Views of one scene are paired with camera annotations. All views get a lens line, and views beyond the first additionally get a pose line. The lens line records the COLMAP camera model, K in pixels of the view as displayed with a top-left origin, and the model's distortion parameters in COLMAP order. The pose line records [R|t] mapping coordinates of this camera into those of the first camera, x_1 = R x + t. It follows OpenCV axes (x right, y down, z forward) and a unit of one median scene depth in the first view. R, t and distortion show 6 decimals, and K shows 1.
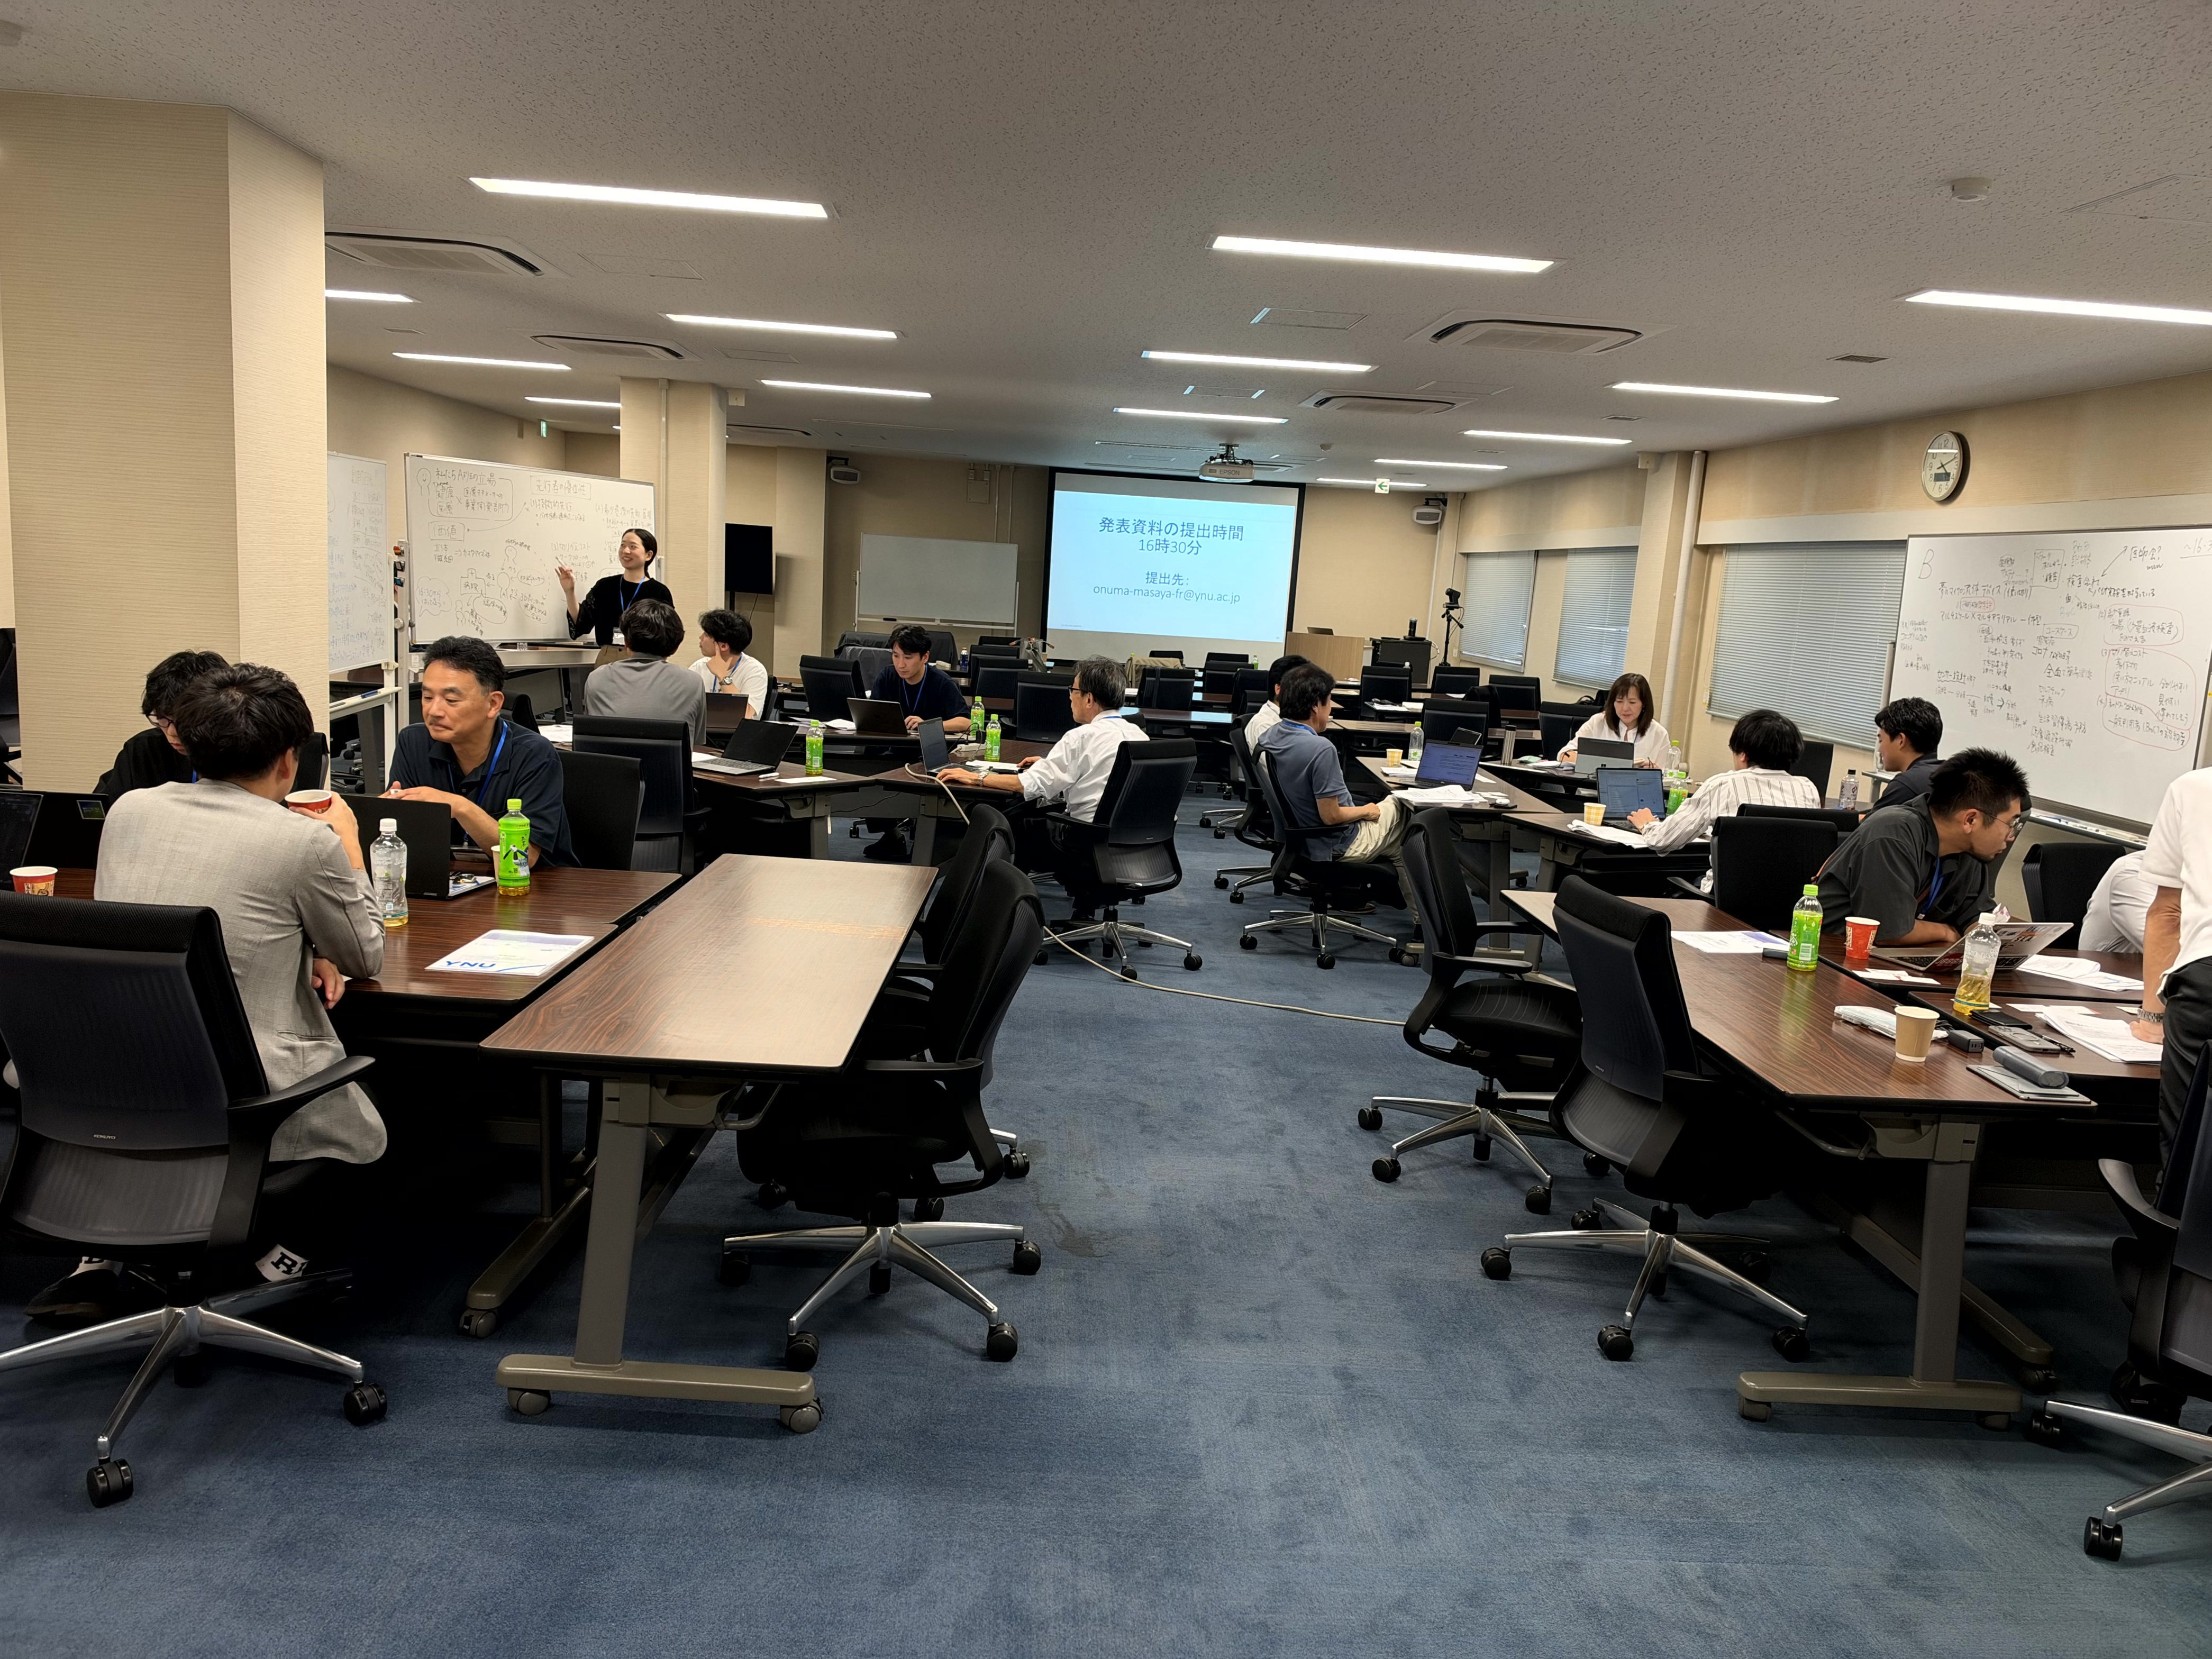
lens RADIAL K [[1637.5, 0, 1106.0], [0, 1637.5, 829.5], [0, 0, 1]] dist [-0.007687, -0.003846]
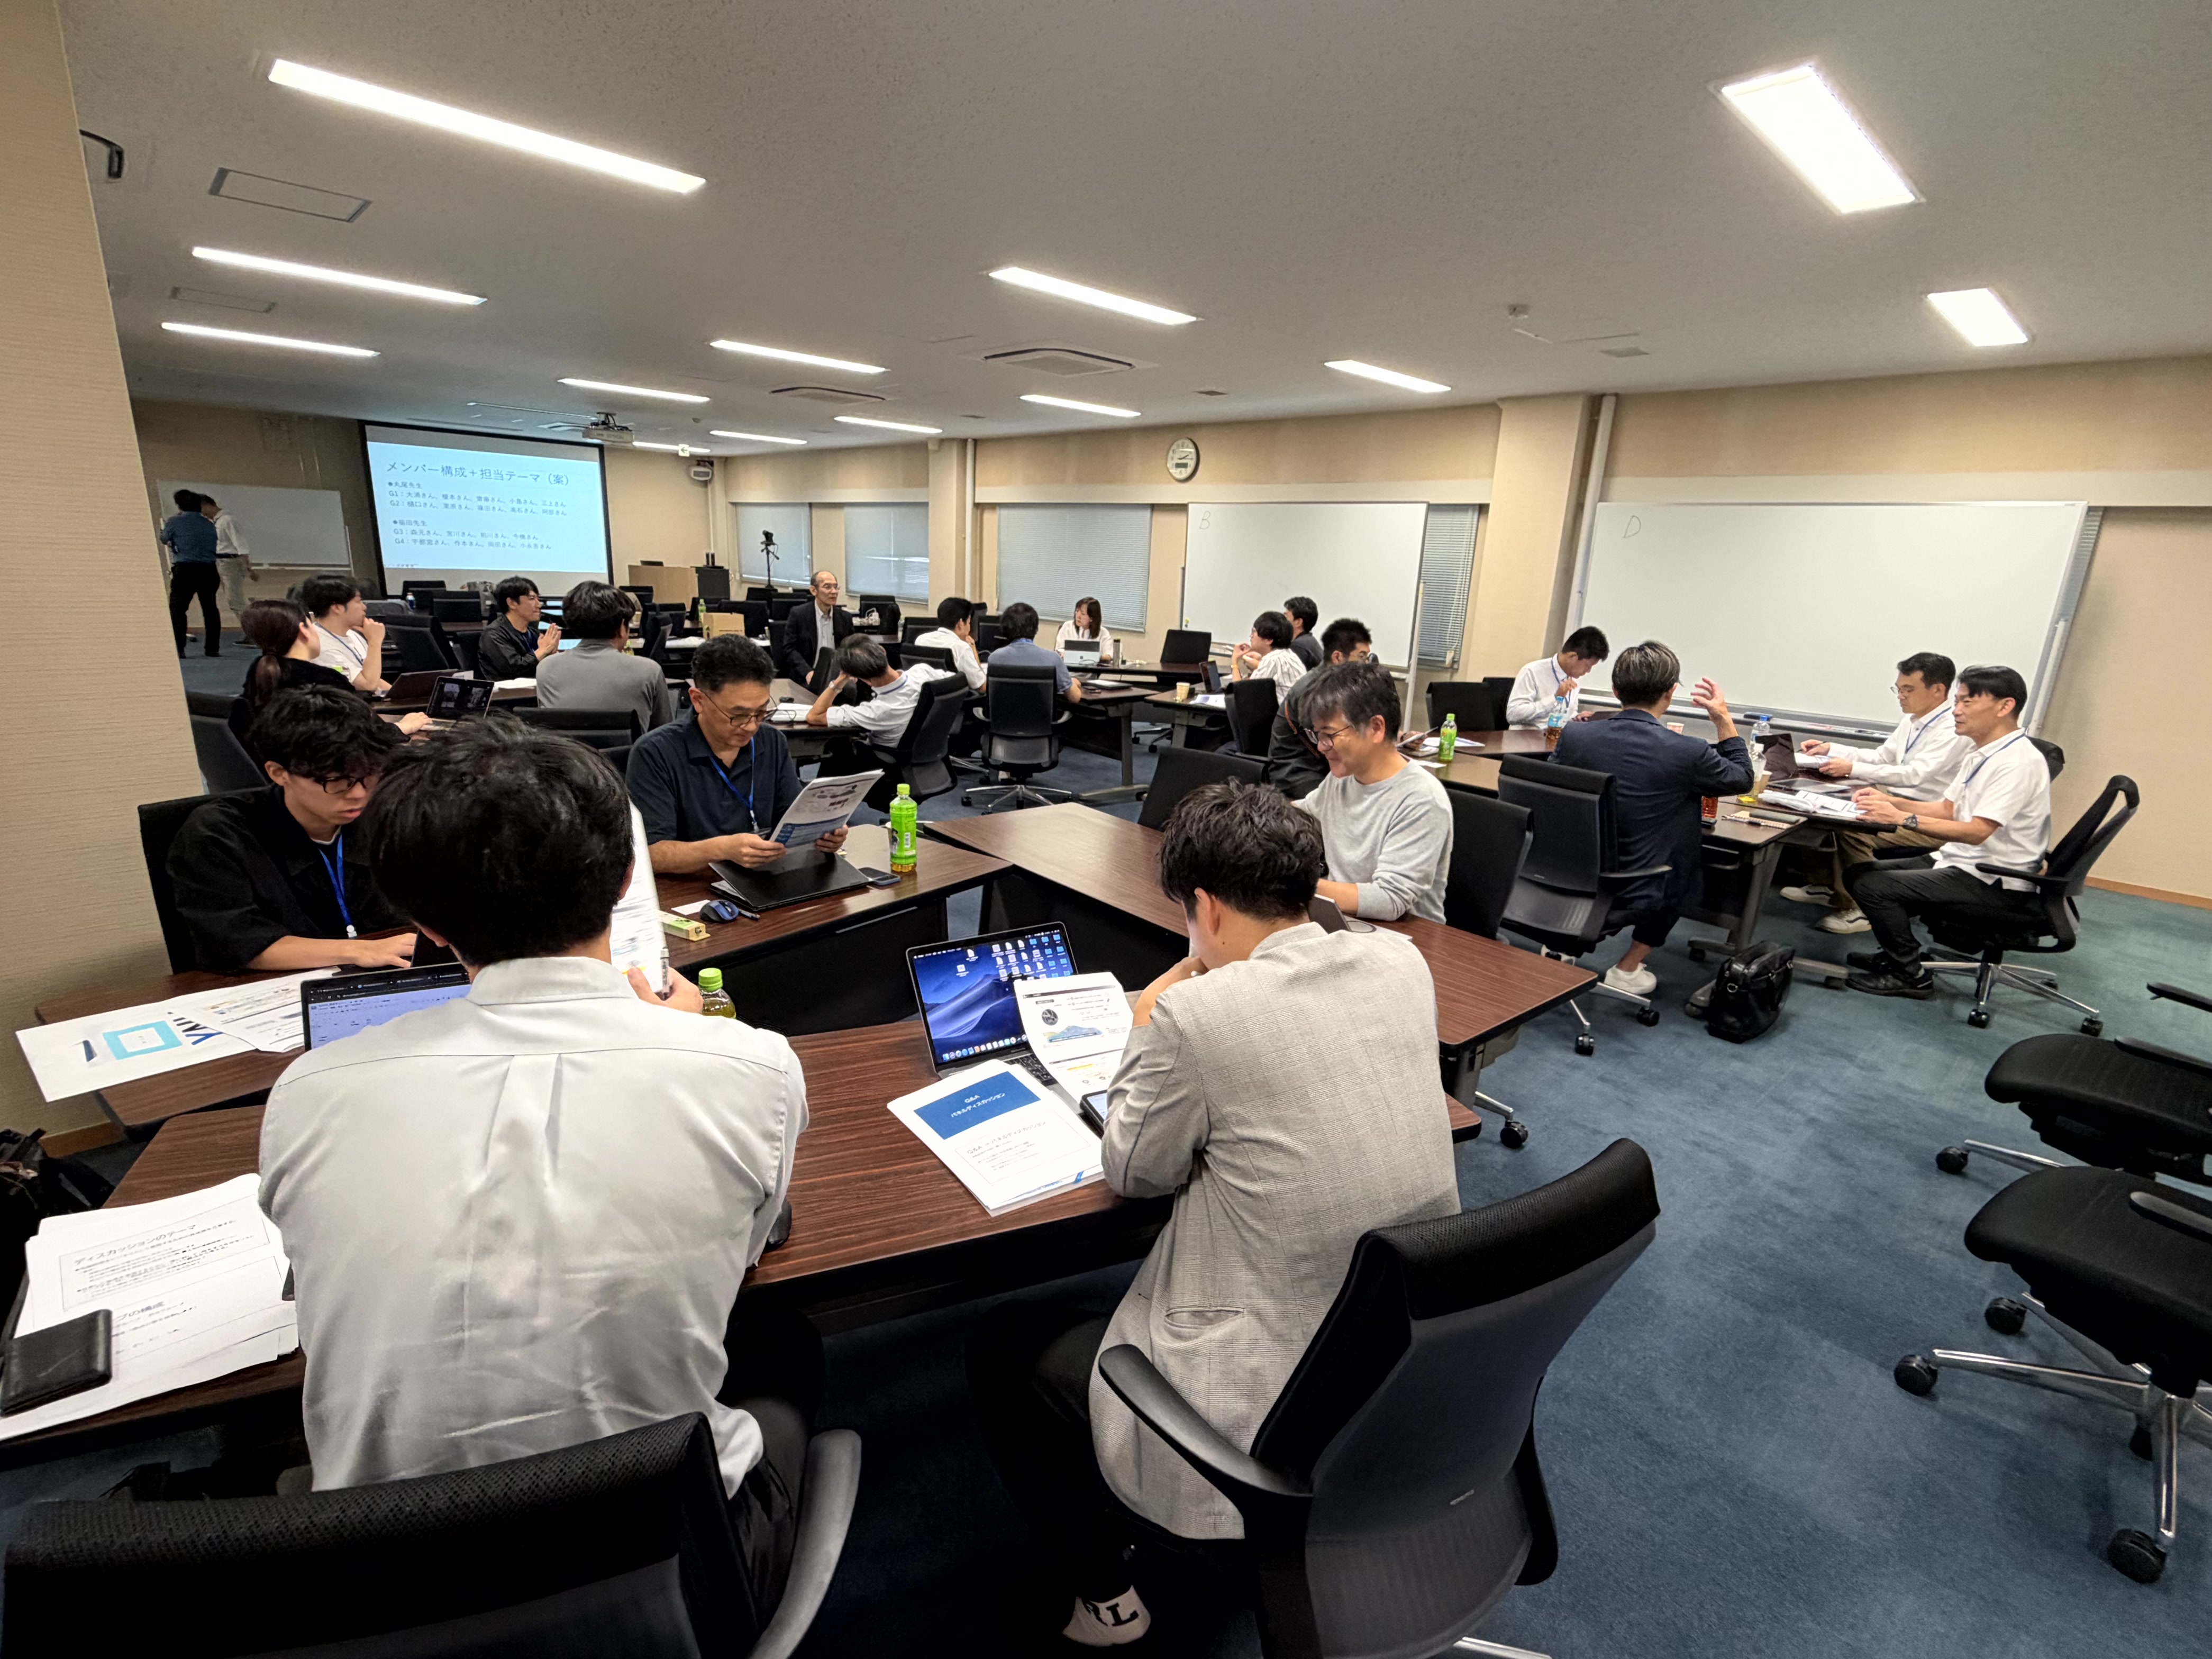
lens RADIAL K [[1000.2, 0, 1106.0], [0, 1000.2, 829.5], [0, 0, 1]] dist [0.000419, -0.000071]
pose [[0.758743, -0.193767, 0.621903, -0.188512], [0.096227, 0.977599, 0.187192, -0.035396], [-0.644243, -0.082186, 0.760392, 0.167353]]
